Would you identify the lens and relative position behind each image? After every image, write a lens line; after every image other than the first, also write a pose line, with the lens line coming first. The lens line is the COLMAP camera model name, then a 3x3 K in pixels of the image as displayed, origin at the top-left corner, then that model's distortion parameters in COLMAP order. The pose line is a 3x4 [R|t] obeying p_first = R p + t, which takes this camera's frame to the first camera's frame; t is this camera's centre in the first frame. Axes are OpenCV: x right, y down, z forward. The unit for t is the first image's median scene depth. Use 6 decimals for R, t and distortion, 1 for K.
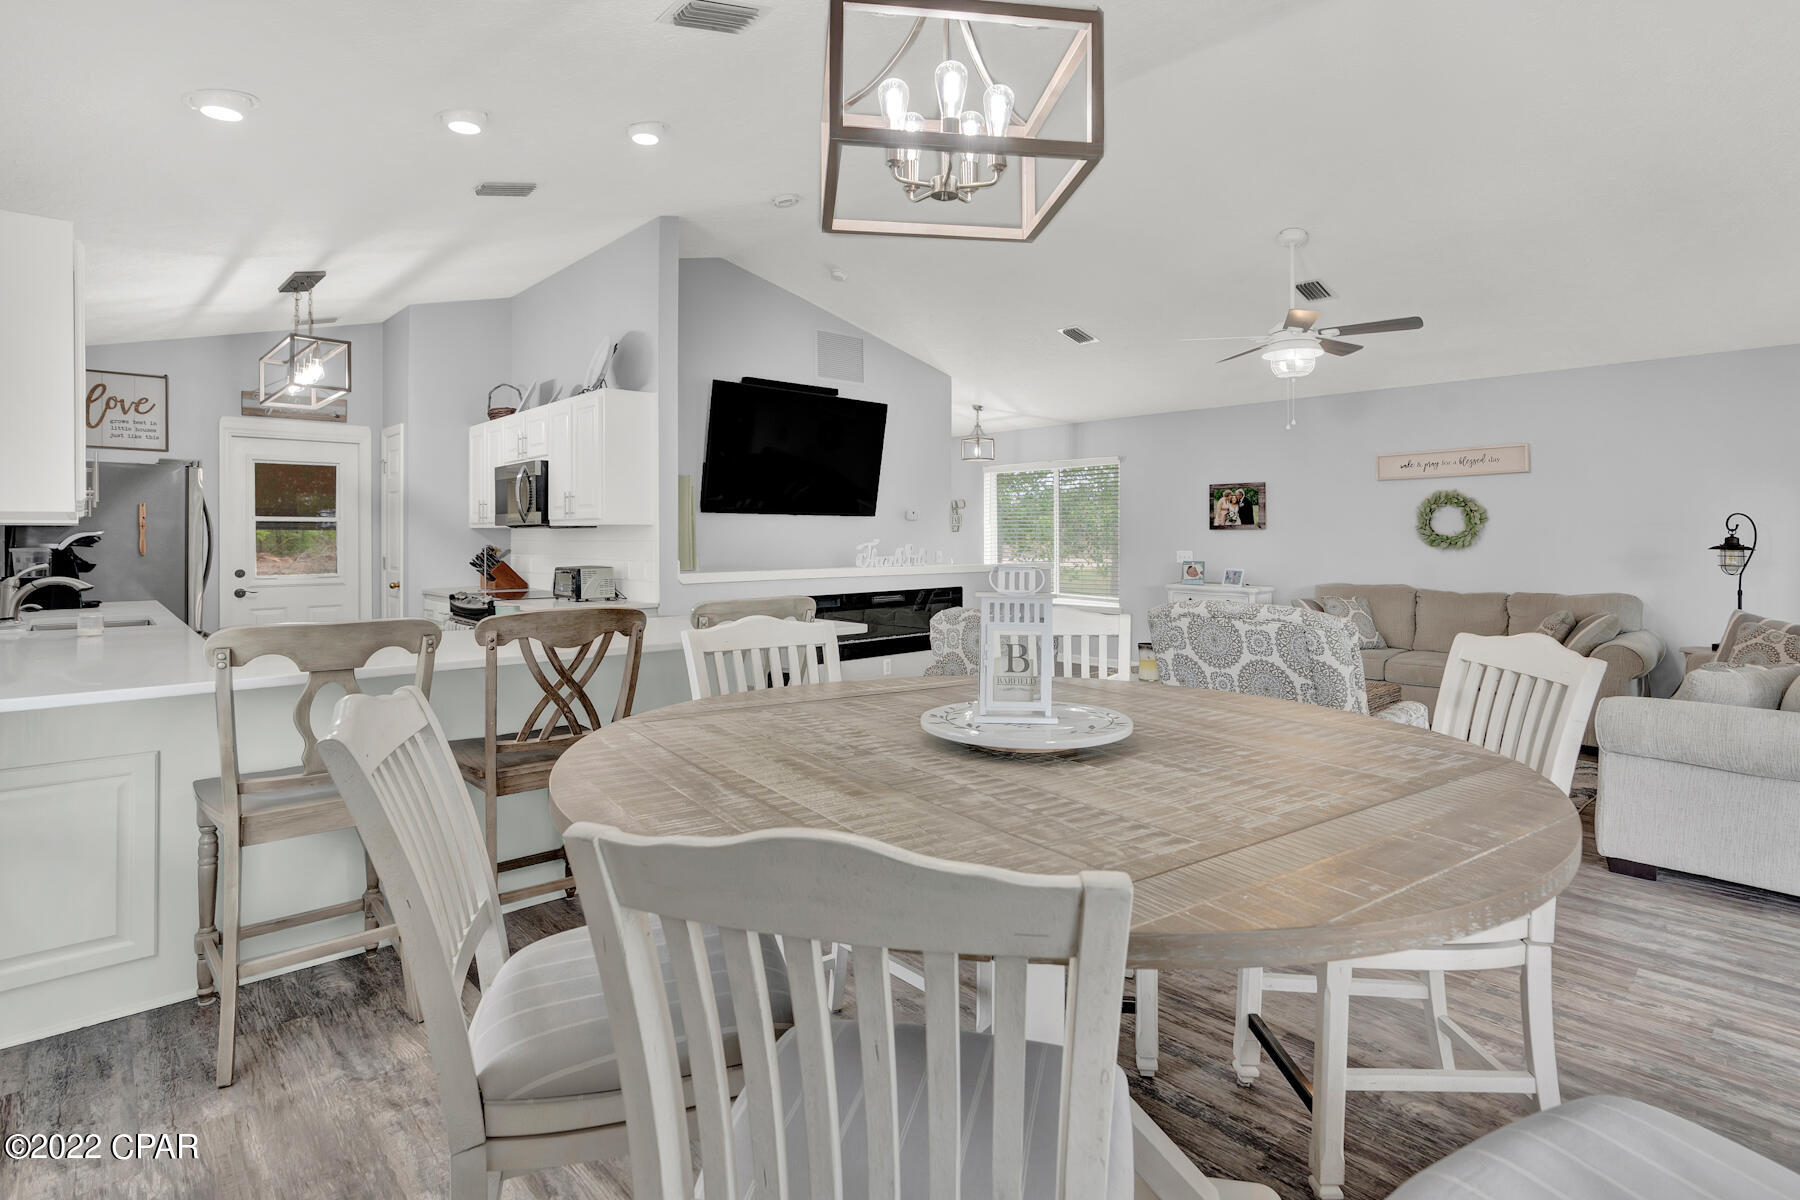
lens RADIAL K [[914.2, 0, 914.7], [0, 914.2, 533.7], [0, 0, 1]] dist [0.001721, -0.000134]
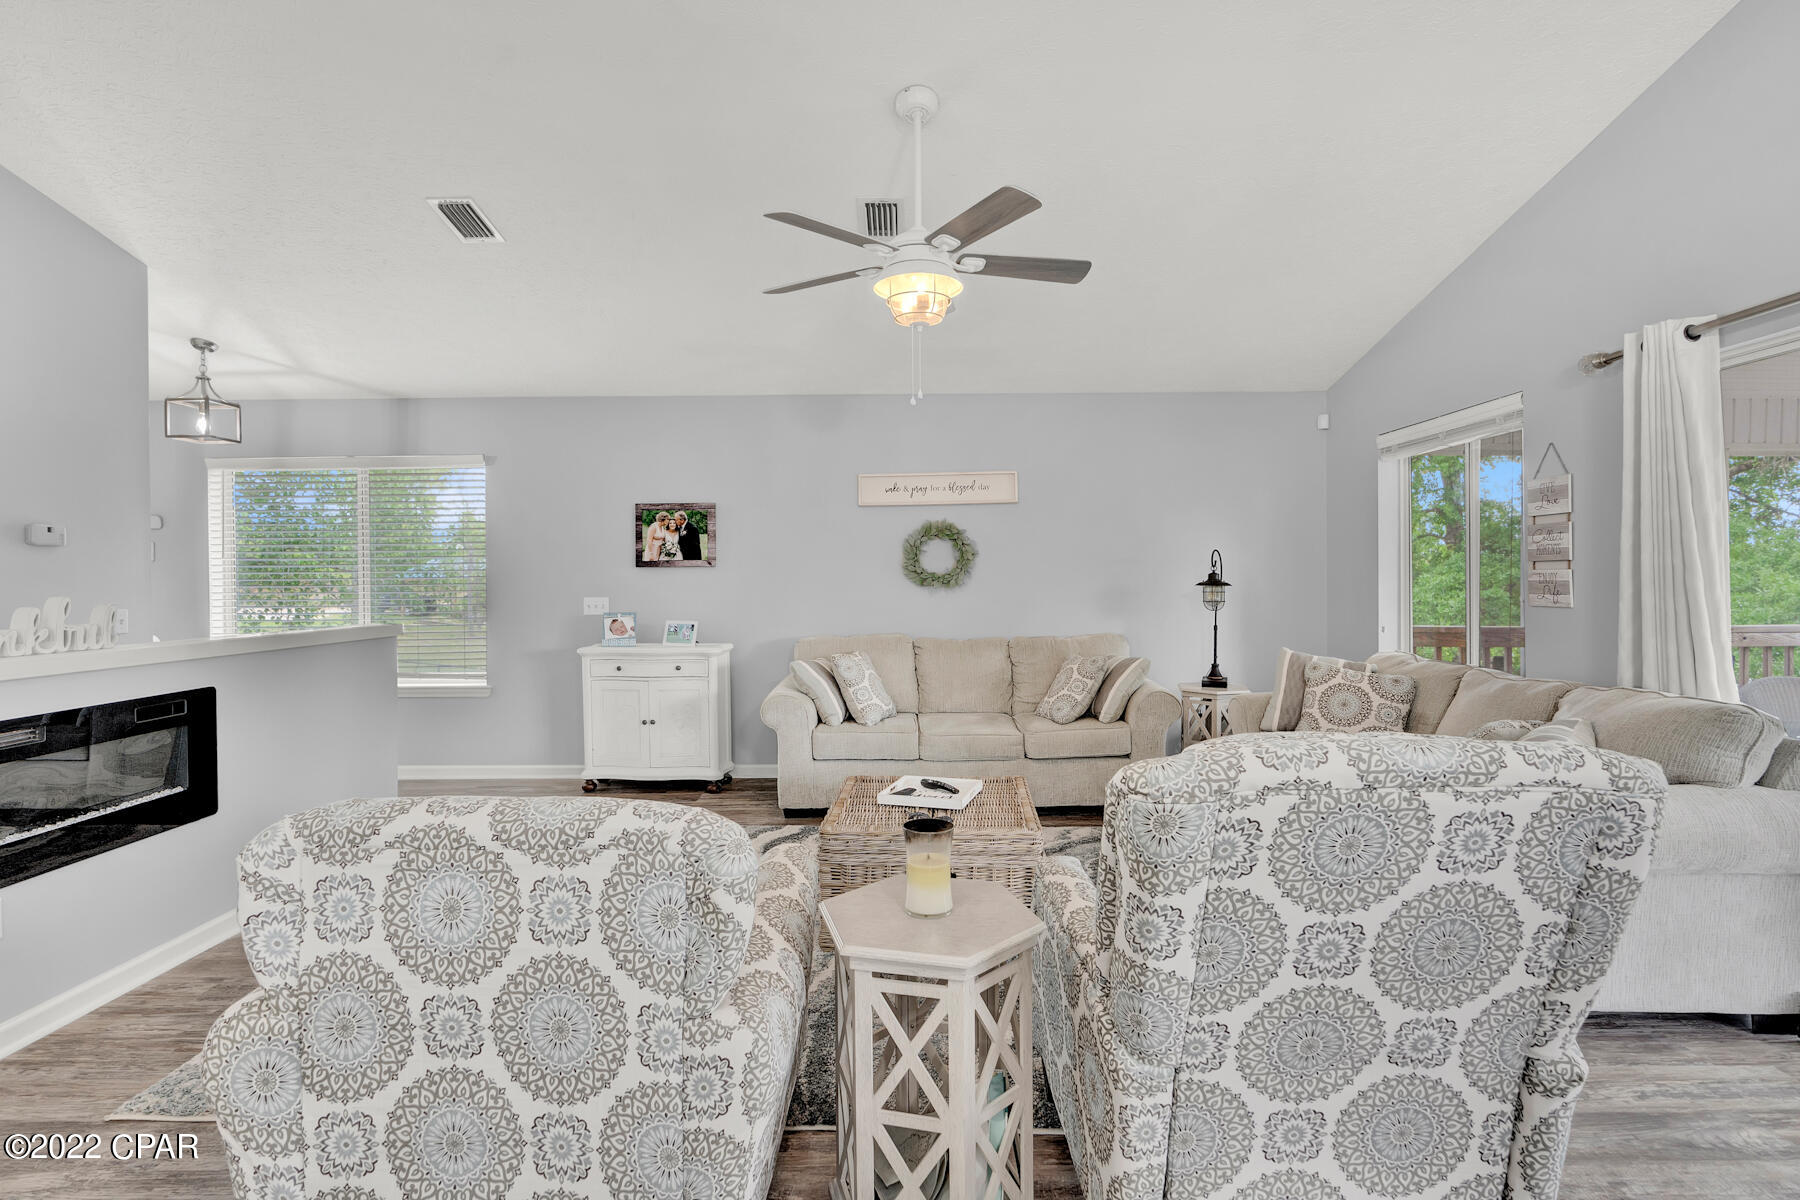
lens RADIAL K [[875.4, 0, 917.3], [0, 875.4, 579.8], [0, 0, 1]] dist [-0.002193, -0.000044]
pose [[0.686443, -0.008192, 0.727137, -0.027903], [0.005044, 0.999966, 0.006504, 0.002791], [-0.727166, -0.000797, 0.686461, 0.484704]]
